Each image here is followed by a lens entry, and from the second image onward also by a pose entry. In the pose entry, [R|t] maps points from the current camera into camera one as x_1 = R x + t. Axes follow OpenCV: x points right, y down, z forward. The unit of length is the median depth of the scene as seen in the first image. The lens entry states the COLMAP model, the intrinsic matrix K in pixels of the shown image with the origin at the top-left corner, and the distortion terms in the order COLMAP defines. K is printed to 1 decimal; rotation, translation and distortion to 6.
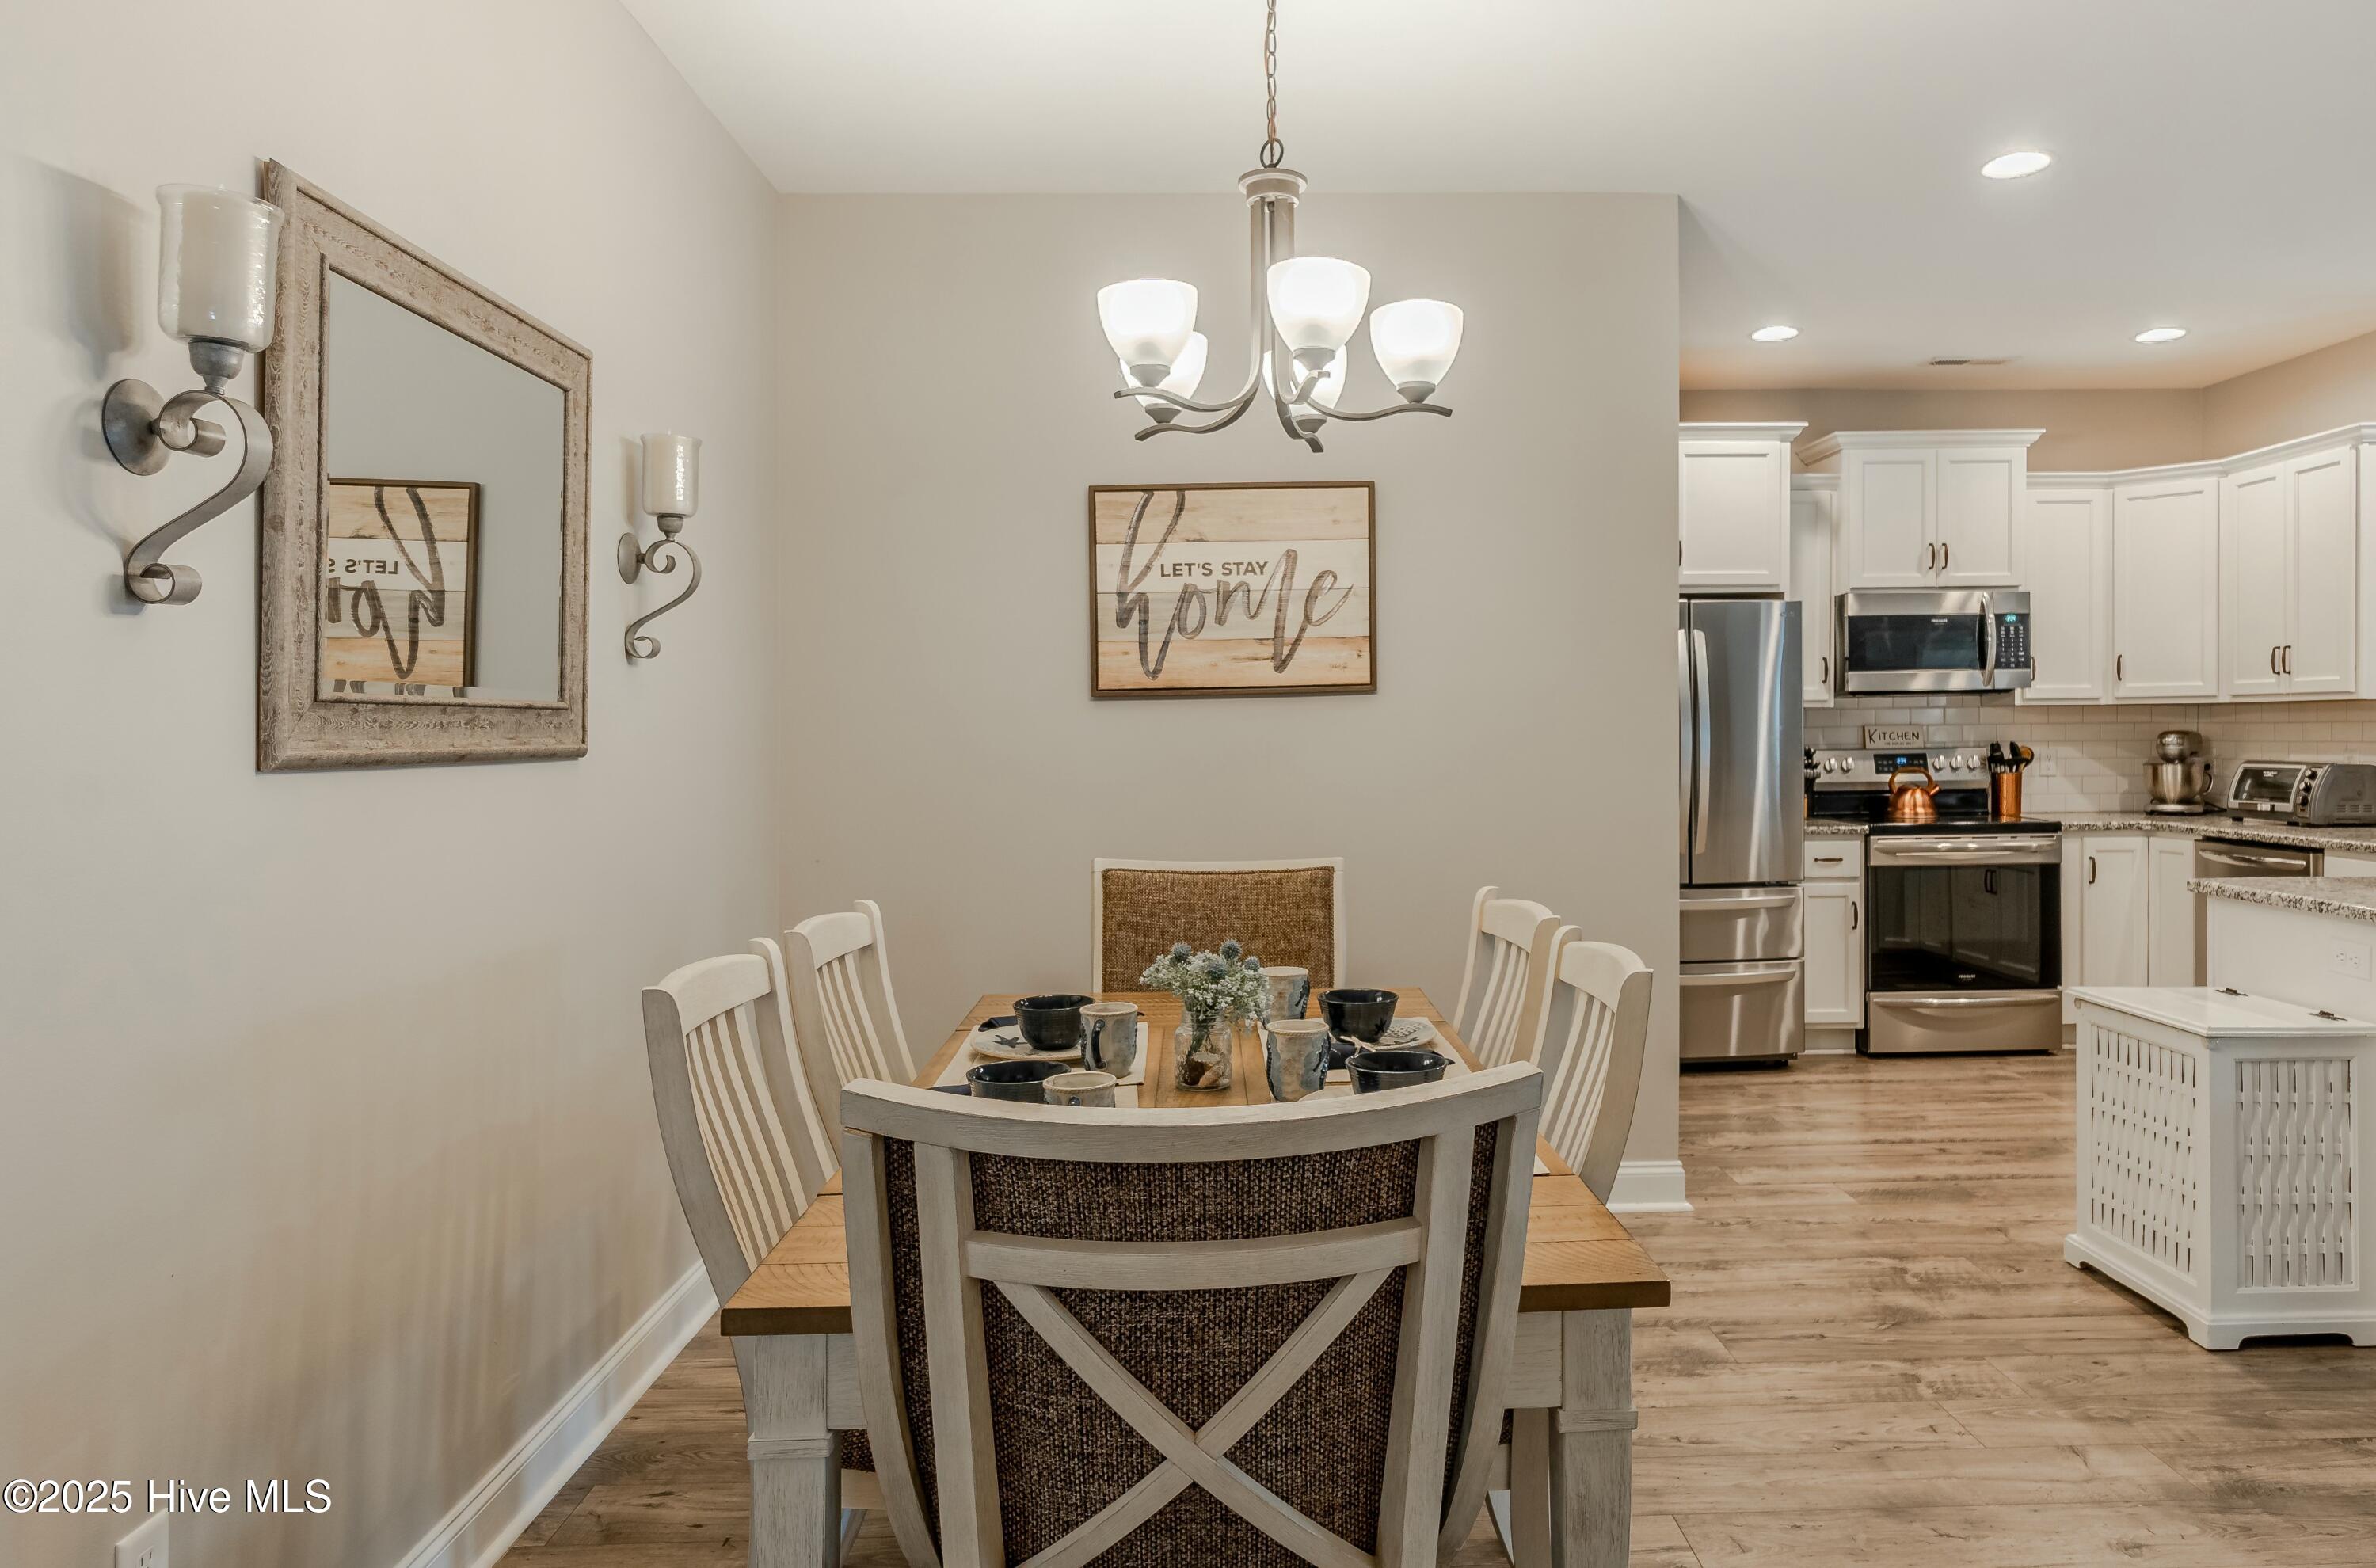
lens RADIAL K [[1470.0, 0, 1273.0], [0, 1470.0, 742.1], [0, 0, 1]] dist [-0.007458, 0.000281]
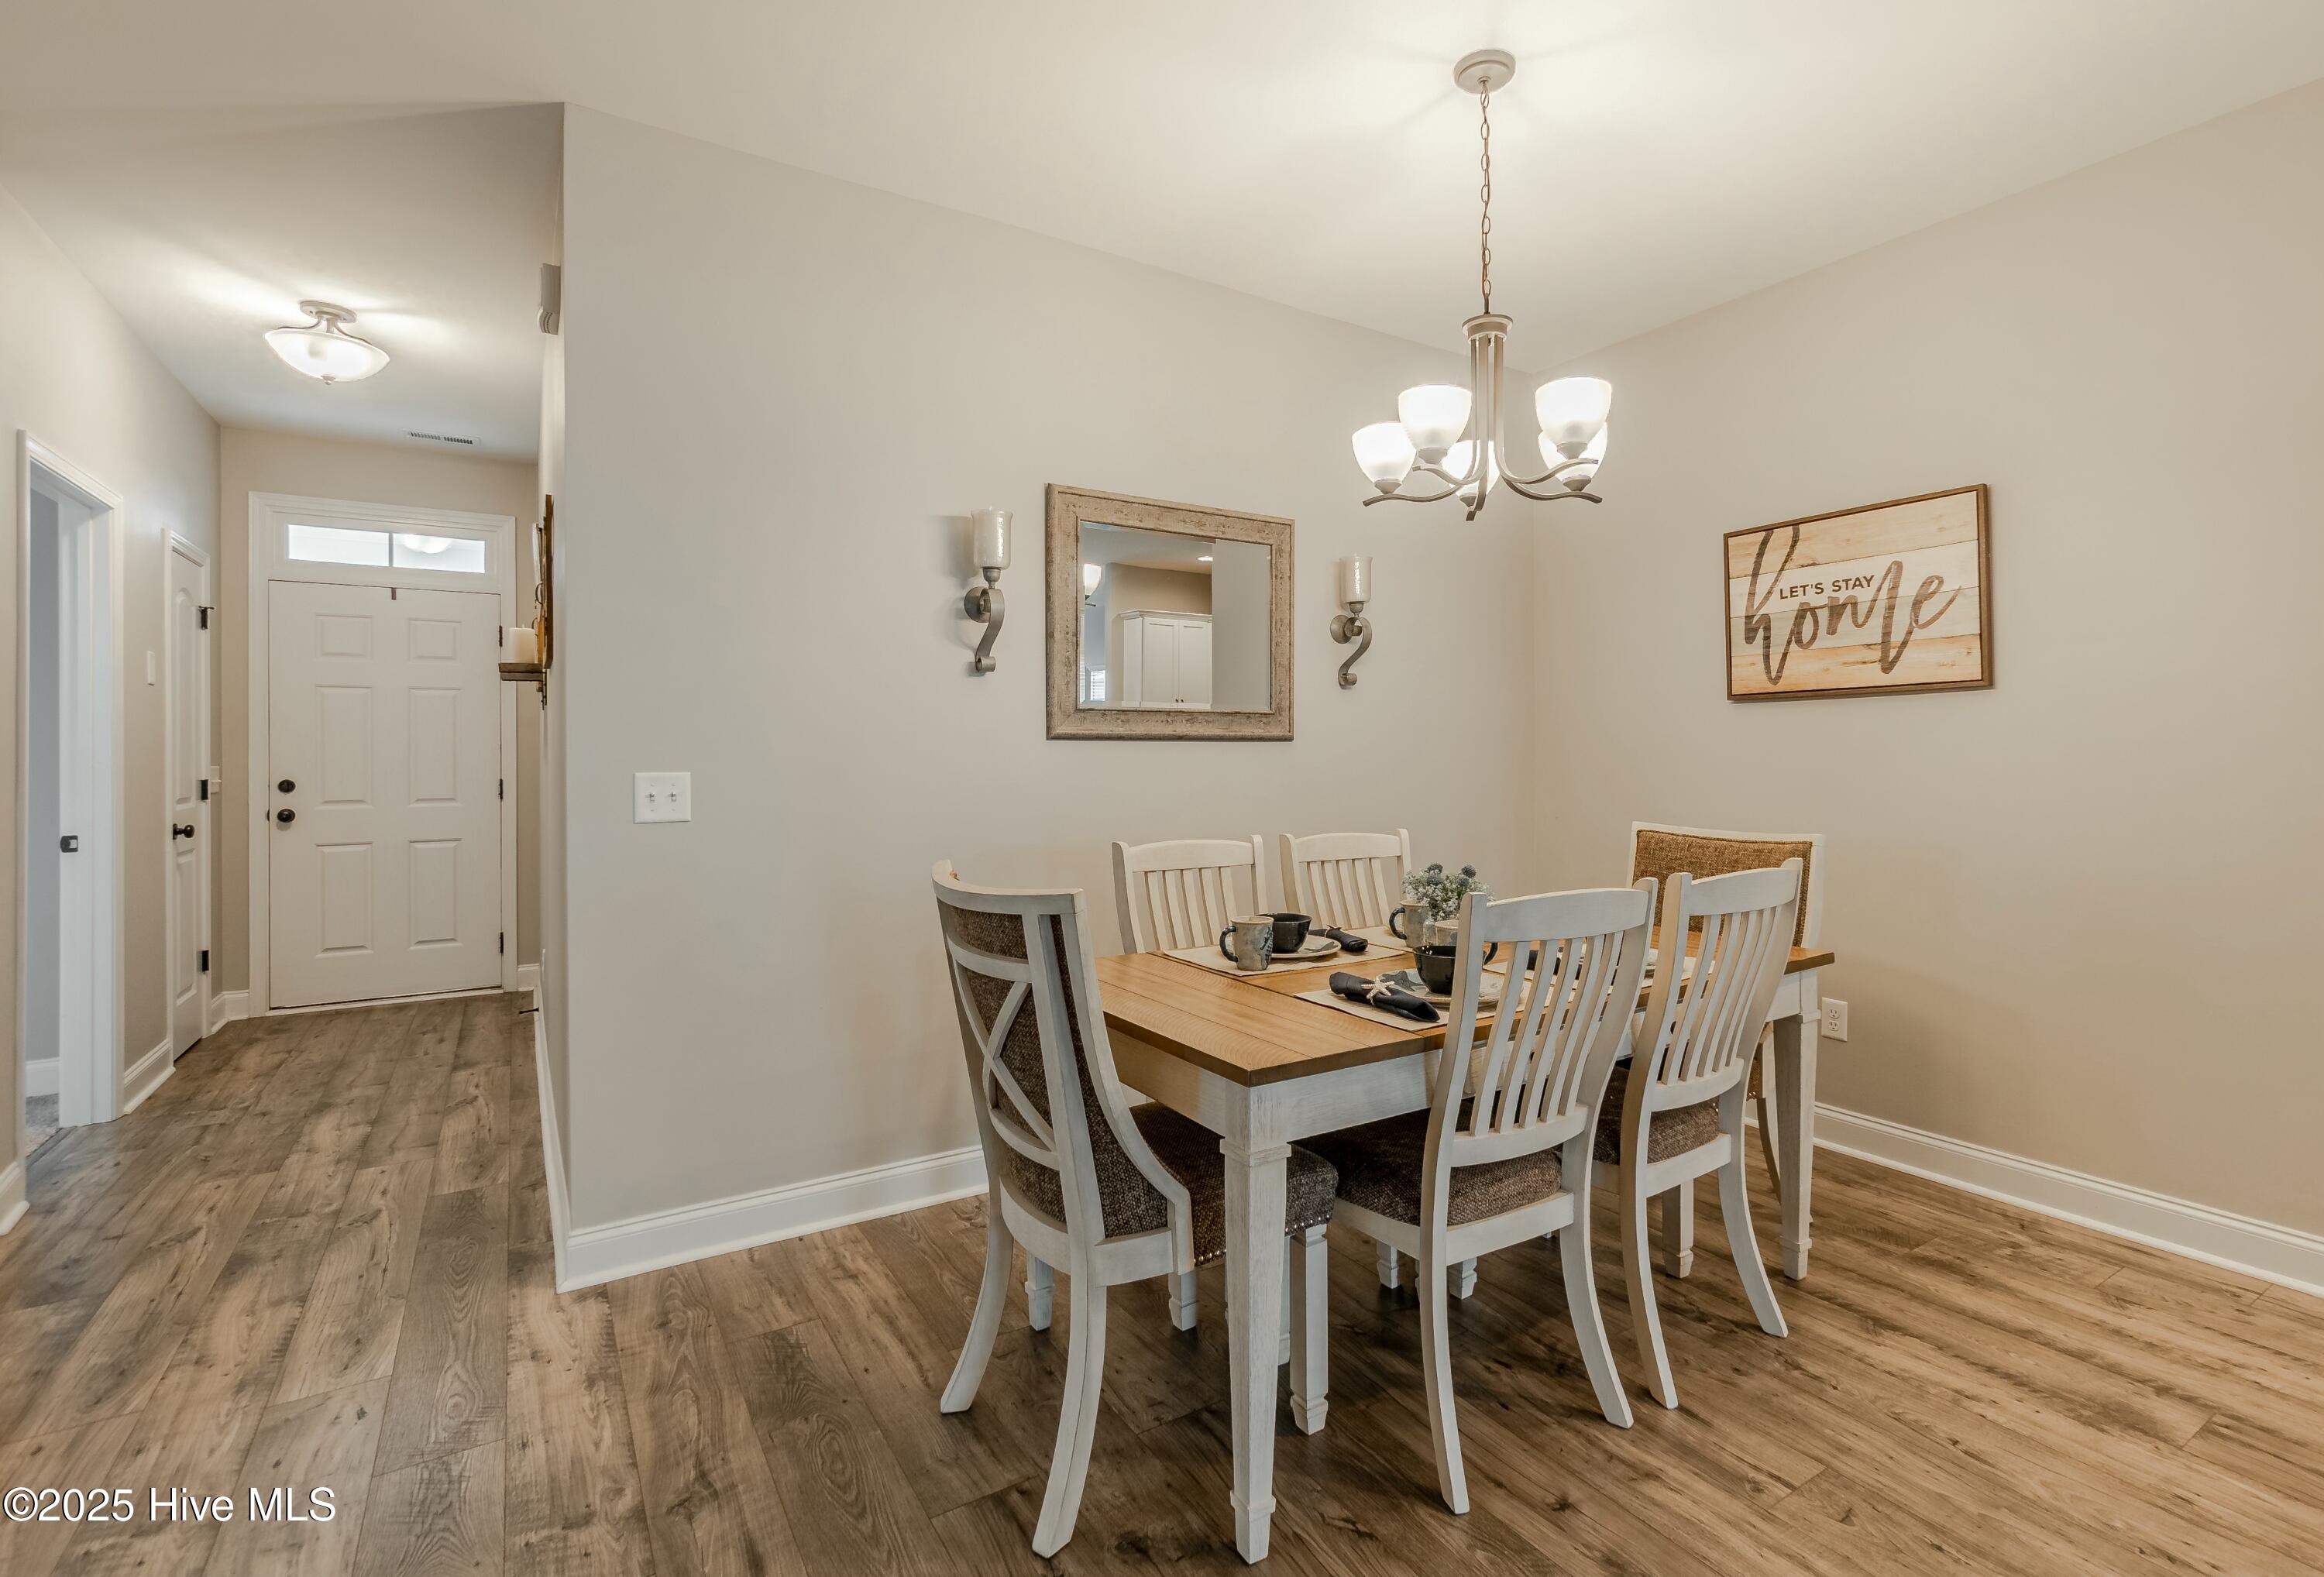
lens RADIAL K [[1072.3, 0, 1219.8], [0, 1072.3, 752.6], [0, 0, 1]] dist [-0.000364, 0.000665]
pose [[0.521704, 0.009426, -0.853075, 0.433353], [-0.010405, 0.999935, 0.004685, 0.013974], [0.853063, 0.006432, 0.521768, 0.147167]]
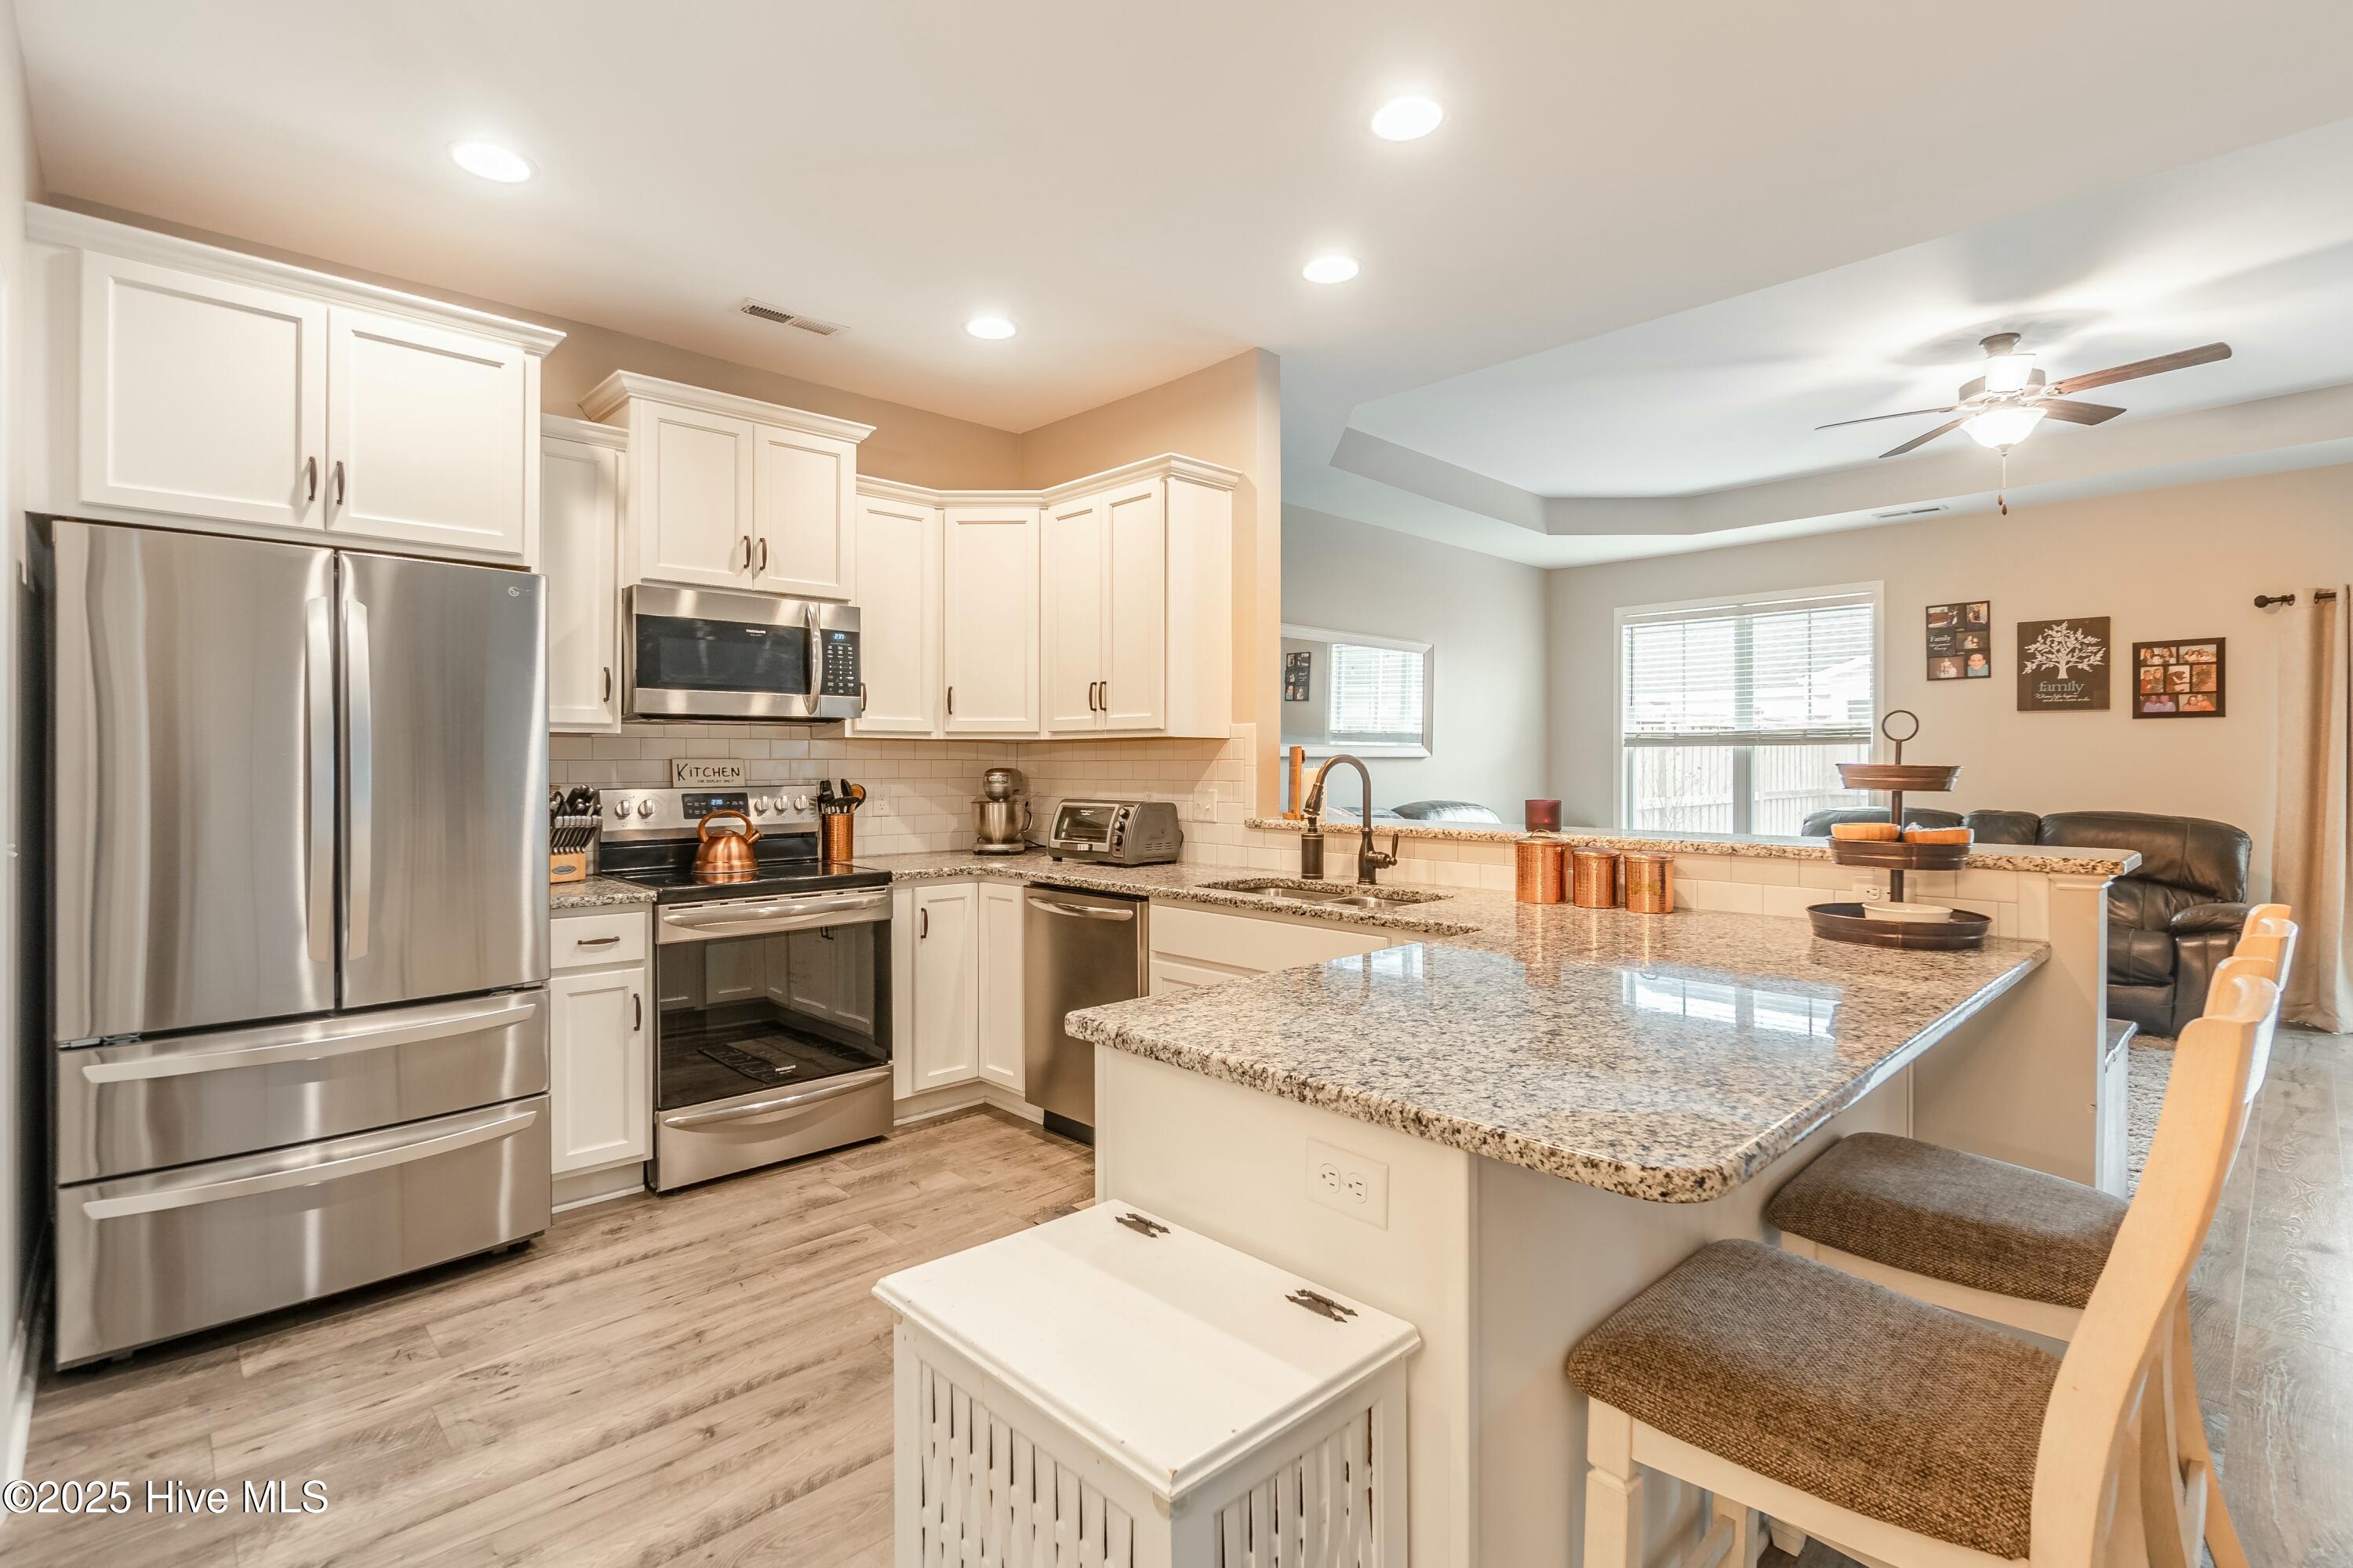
lens RADIAL K [[1085.0, 0, 1173.2], [0, 1085.0, 776.1], [0, 0, 1]] dist [-0.009483, 0.002521]
pose [[0.741137, 0.002136, 0.671351, 0.335901], [-0.001287, 0.999998, -0.001762, -0.002288], [-0.671353, 0.000442, 0.741138, 0.602639]]
